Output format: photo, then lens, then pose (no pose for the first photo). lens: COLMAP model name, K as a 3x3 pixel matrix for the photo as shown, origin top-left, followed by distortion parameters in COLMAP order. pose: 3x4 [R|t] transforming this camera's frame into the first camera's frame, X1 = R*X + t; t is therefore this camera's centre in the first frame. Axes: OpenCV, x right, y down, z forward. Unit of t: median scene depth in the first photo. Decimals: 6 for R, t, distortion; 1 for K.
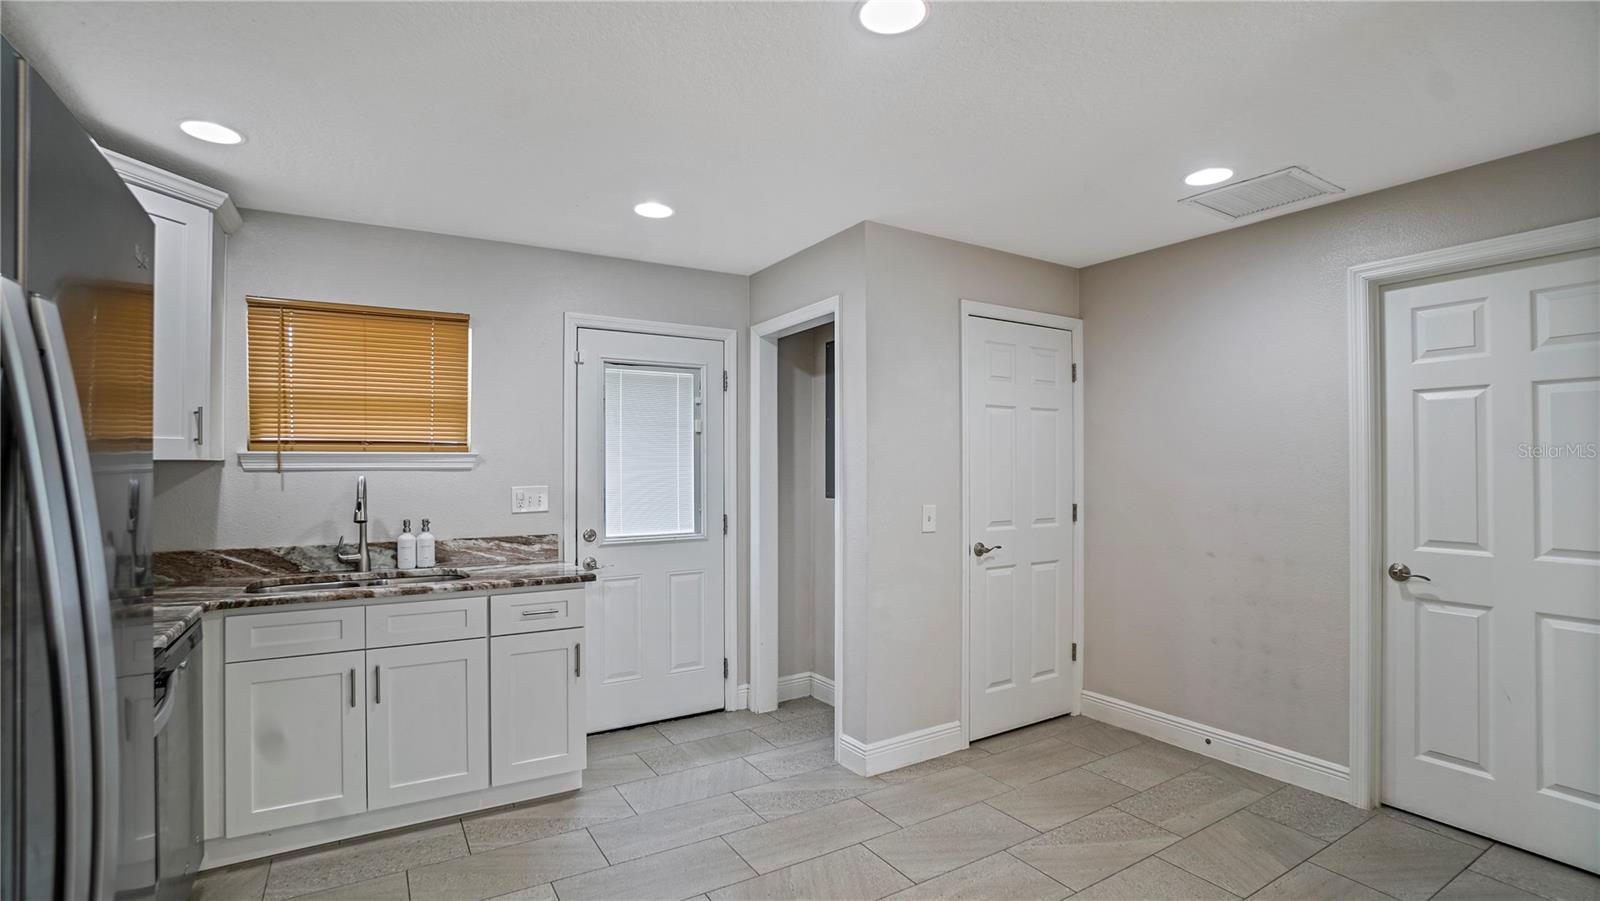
lens RADIAL K [[721.9, 0, 800.0], [0, 721.9, 450.5], [0, 0, 1]] dist [-0.000101, -0.000012]
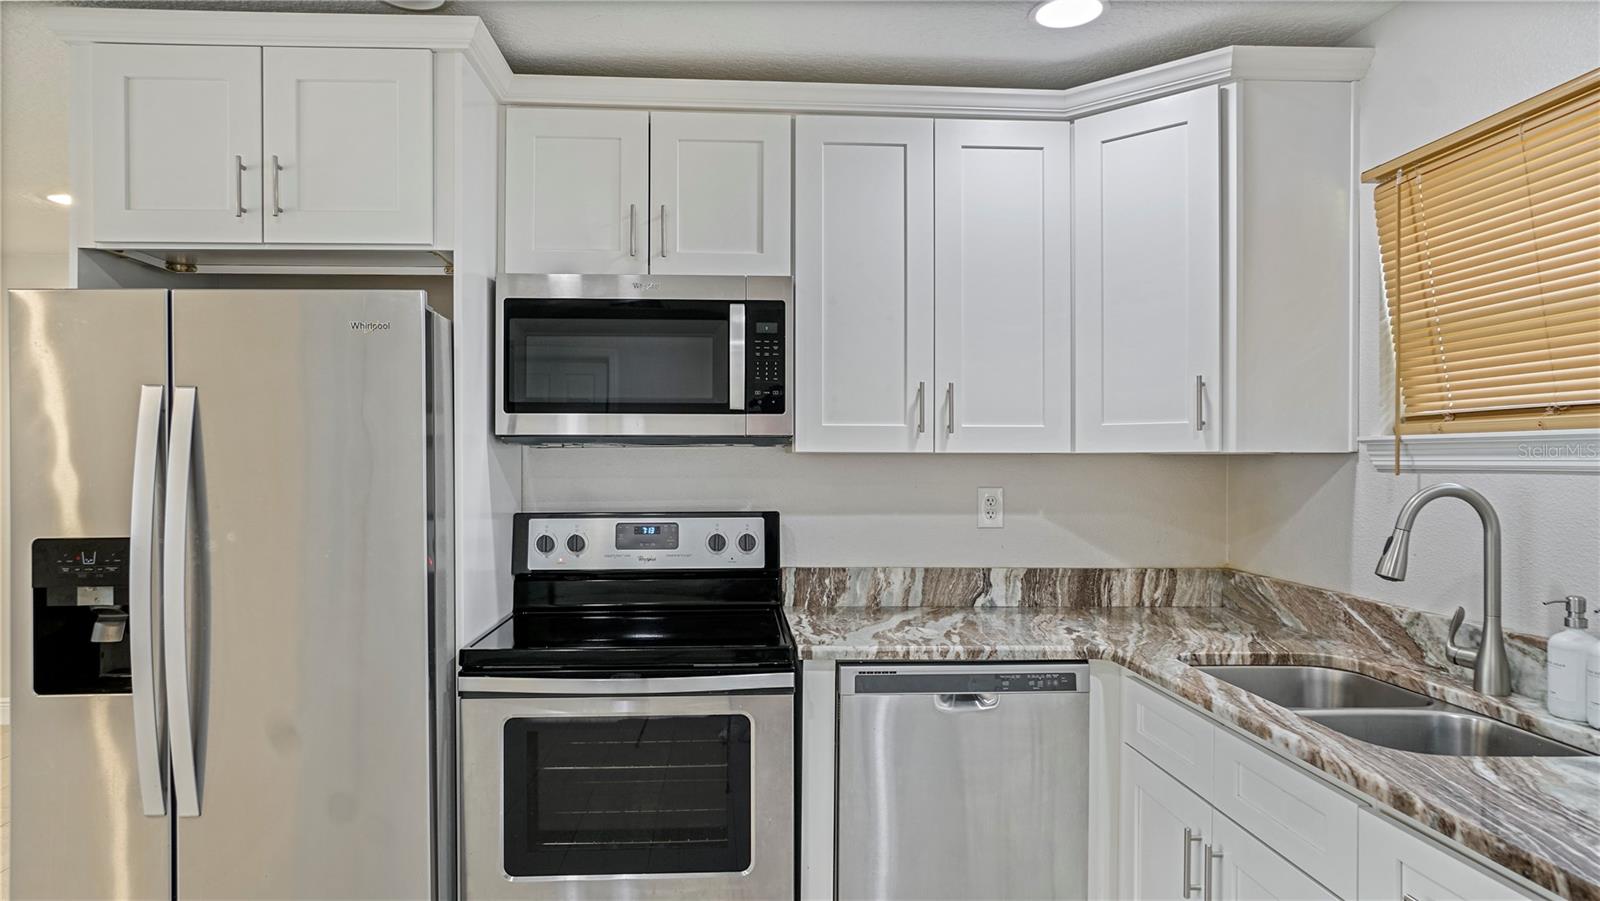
lens RADIAL K [[1013.1, 0, 800.0], [0, 1013.1, 450.5], [0, 0, 1]] dist [0.005749, 0.001809]
pose [[-0.480882, -0.004603, -0.876773, 0.182473], [0.014662, 0.999804, -0.013291, 0.016887], [0.876663, -0.019246, -0.480720, 0.987477]]
